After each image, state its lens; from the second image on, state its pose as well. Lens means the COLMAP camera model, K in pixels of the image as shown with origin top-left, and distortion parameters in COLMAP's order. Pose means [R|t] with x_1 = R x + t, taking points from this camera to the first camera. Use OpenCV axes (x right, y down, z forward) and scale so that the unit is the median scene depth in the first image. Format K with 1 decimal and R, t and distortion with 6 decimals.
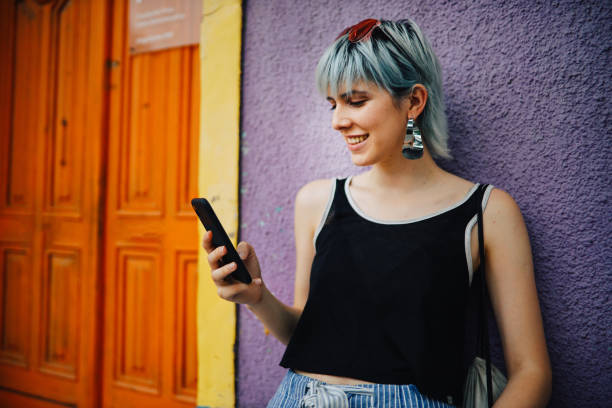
lens RADIAL K [[598.6, 0, 306.0], [0, 598.6, 204.0], [0, 0, 1]] dist [-0.009913, 0.018653]
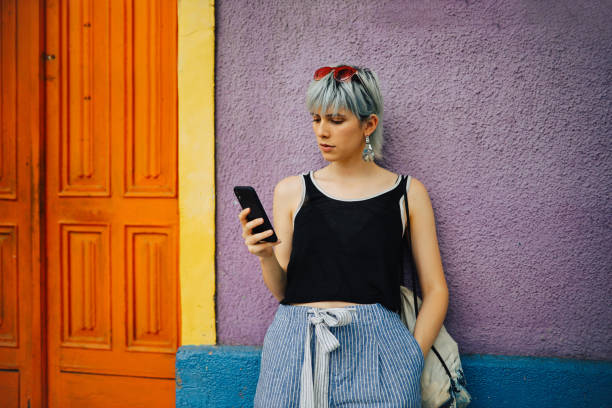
lens RADIAL K [[598.6, 0, 306.0], [0, 598.6, 204.0], [0, 0, 1]] dist [-0.009913, 0.018653]
pose [[0.942948, -0.019839, 0.332348, -0.372722], [0.002859, 0.998669, 0.051501, -0.032286], [-0.332927, -0.047612, 0.941750, -0.298626]]
